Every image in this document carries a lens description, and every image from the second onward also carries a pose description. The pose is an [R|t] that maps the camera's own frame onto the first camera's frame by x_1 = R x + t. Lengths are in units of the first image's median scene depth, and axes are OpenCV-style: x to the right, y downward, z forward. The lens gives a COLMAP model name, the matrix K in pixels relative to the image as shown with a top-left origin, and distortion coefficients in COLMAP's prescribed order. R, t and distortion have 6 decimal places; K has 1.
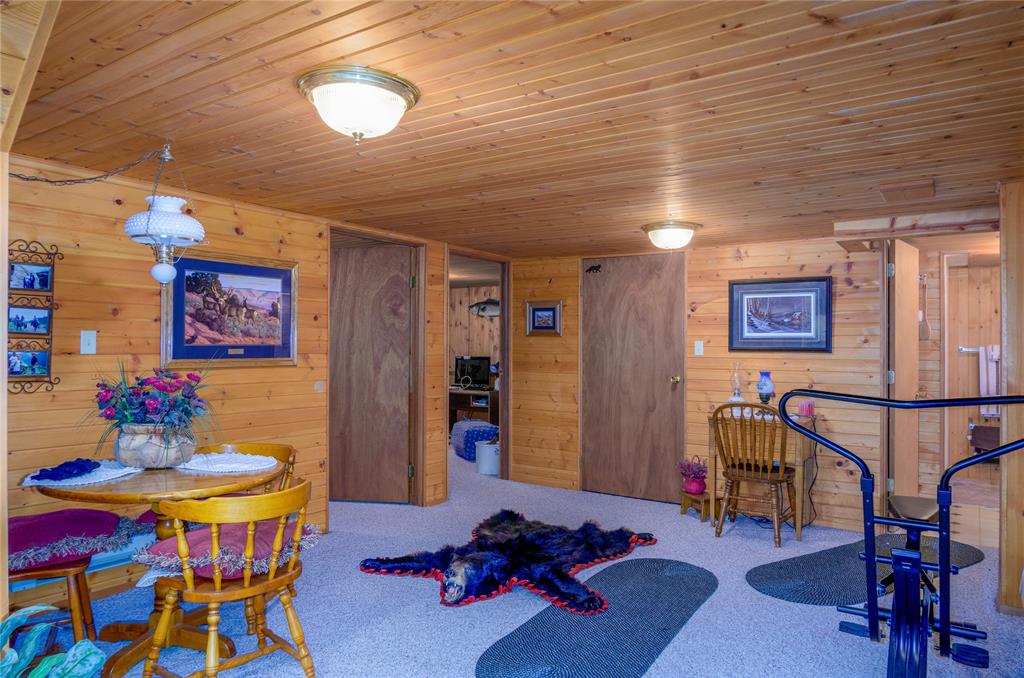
lens RADIAL K [[672.4, 0, 514.4], [0, 672.4, 342.7], [0, 0, 1]] dist [0.007709, 0.000376]
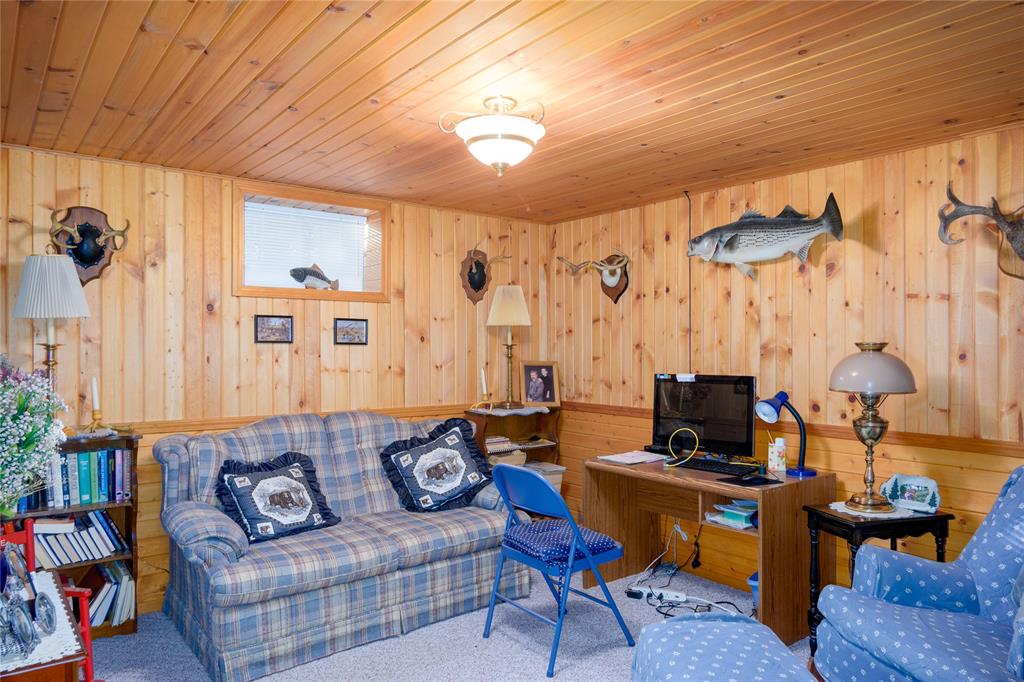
lens RADIAL K [[672.4, 0, 509.8], [0, 672.4, 346.6], [0, 0, 1]] dist [0.007709, 0.000376]
pose [[0.947667, -0.010001, -0.319105, -0.041561], [0.010500, 0.999945, -0.000156, 0.004003], [0.319089, -0.003202, 0.947719, 0.585838]]
